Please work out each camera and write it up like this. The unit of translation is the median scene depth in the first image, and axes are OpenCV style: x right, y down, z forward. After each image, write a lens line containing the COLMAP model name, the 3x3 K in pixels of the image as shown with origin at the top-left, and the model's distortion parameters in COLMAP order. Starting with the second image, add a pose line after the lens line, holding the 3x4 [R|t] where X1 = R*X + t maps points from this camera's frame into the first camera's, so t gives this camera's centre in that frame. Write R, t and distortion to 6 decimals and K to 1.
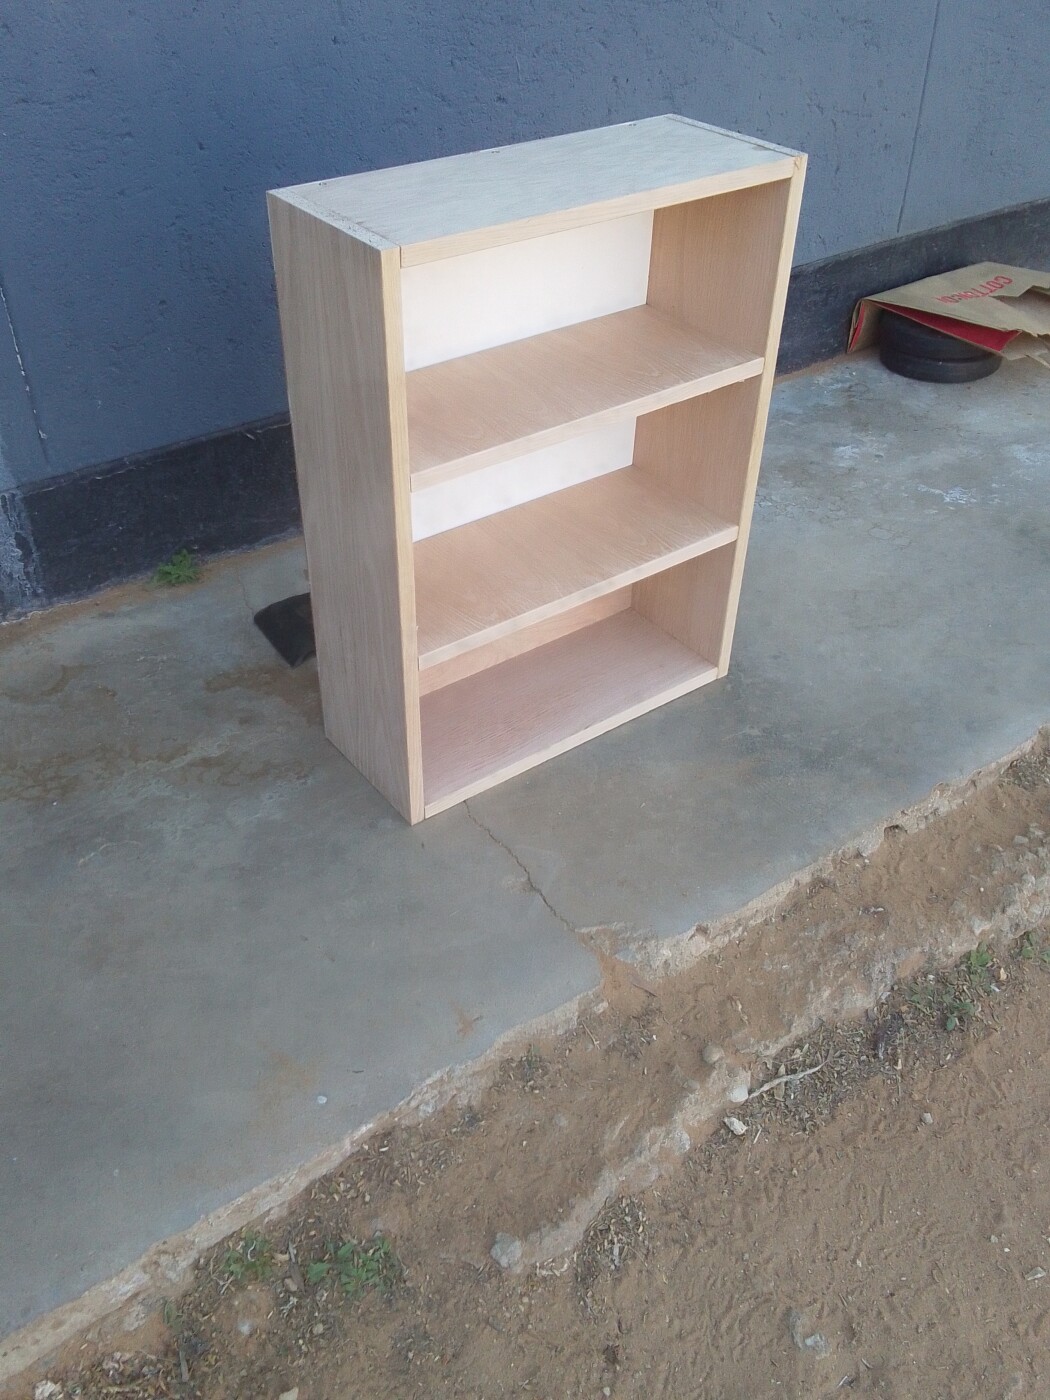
lens RADIAL K [[1226.3, 0, 497.0], [0, 1226.3, 686.5], [0, 0, 1]] dist [0.087489, -0.140992]
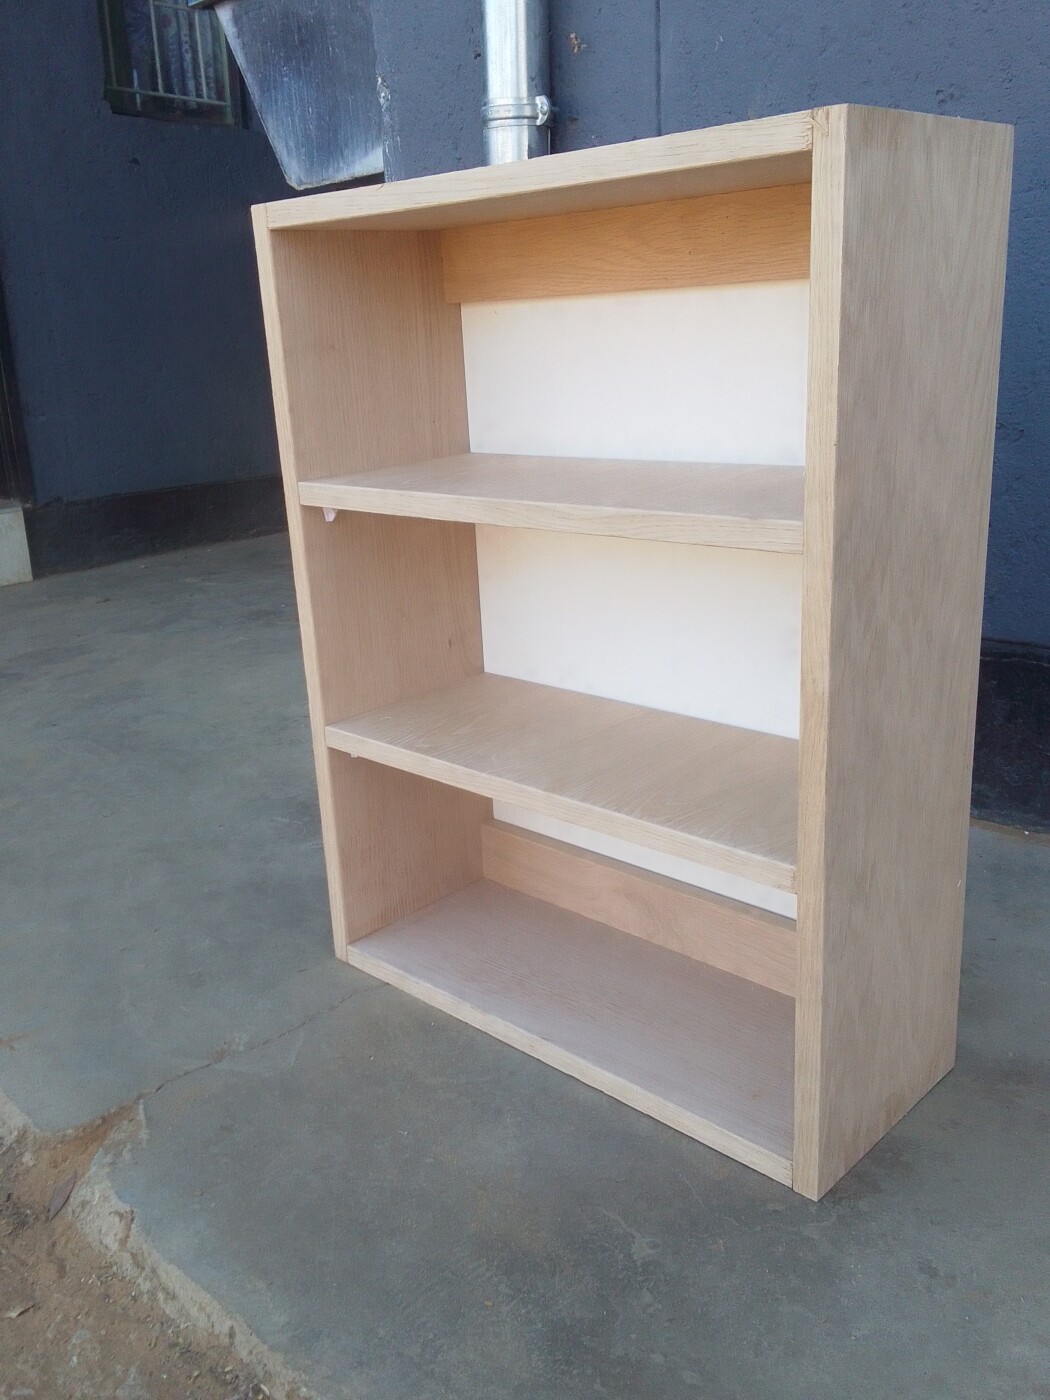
lens RADIAL K [[1226.3, 0, 510.2], [0, 1226.3, 698.5], [0, 0, 1]] dist [0.087489, -0.140992]
pose [[0.174316, 0.278991, -0.944340, 0.674837], [-0.550835, 0.822560, 0.141334, -0.207124], [0.816207, 0.495539, 0.297063, 0.771113]]
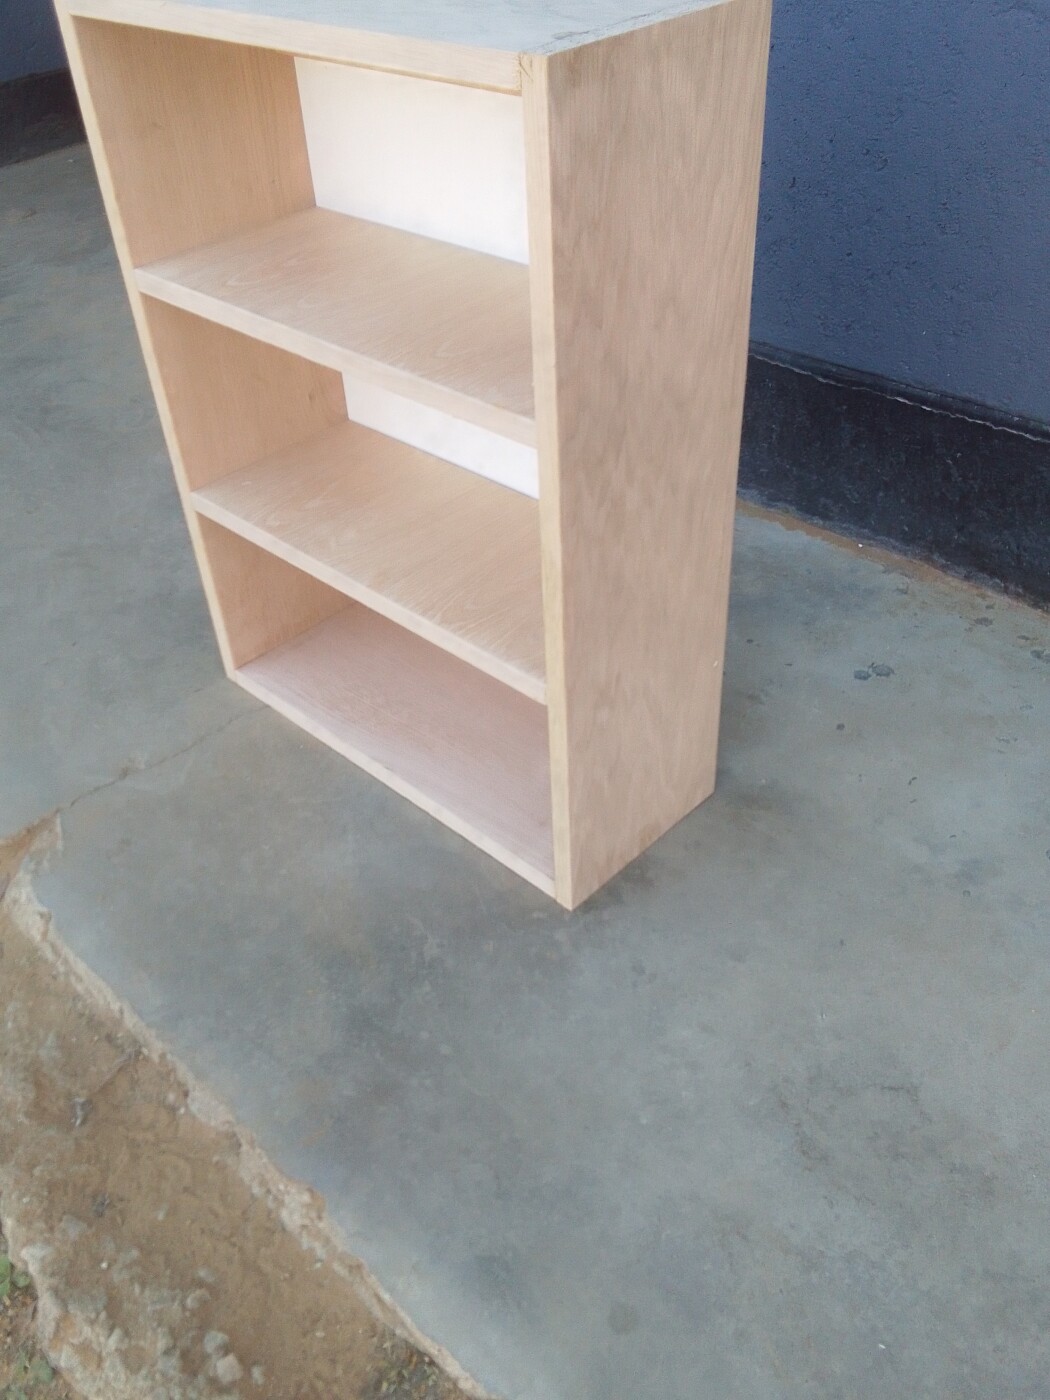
lens RADIAL K [[1226.3, 0, 520.5], [0, 1226.3, 697.3], [0, 0, 1]] dist [0.087489, -0.140992]
pose [[0.170206, 0.602697, -0.779606, 0.719340], [-0.551697, 0.713817, 0.431389, -0.410602], [0.816493, 0.356682, 0.454002, 0.763442]]
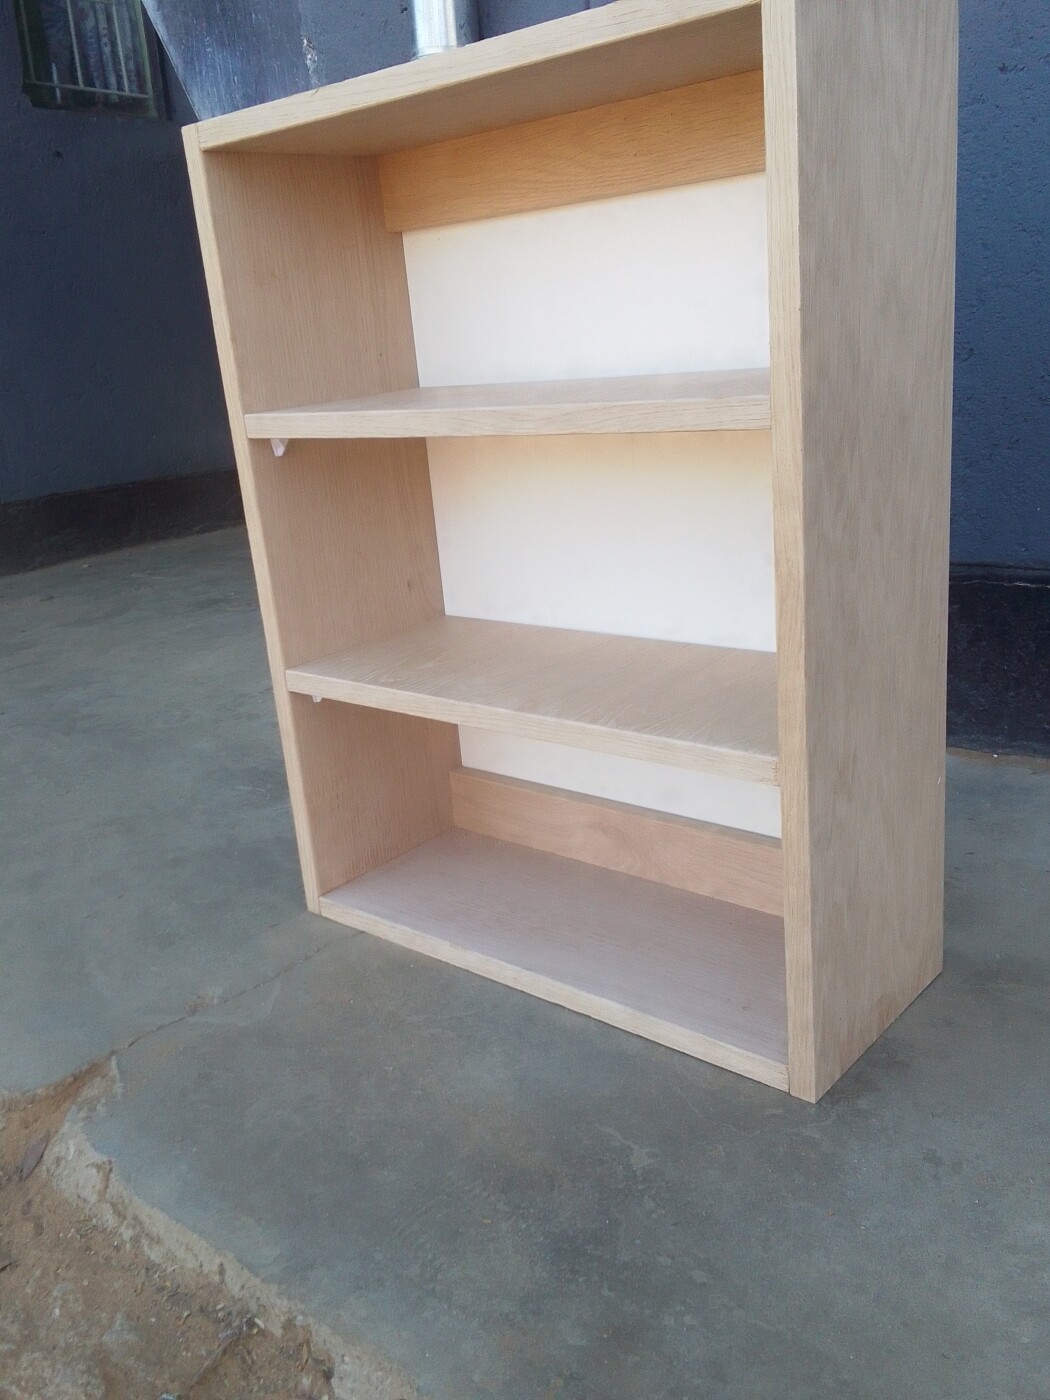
lens RADIAL K [[1226.3, 0, 510.2], [0, 1226.3, 700.3], [0, 0, 1]] dist [0.087489, -0.140992]
pose [[0.222904, 0.265370, -0.938026, 0.670338], [-0.512914, 0.850202, 0.118640, -0.163628], [0.828995, 0.454681, 0.325626, 0.791986]]
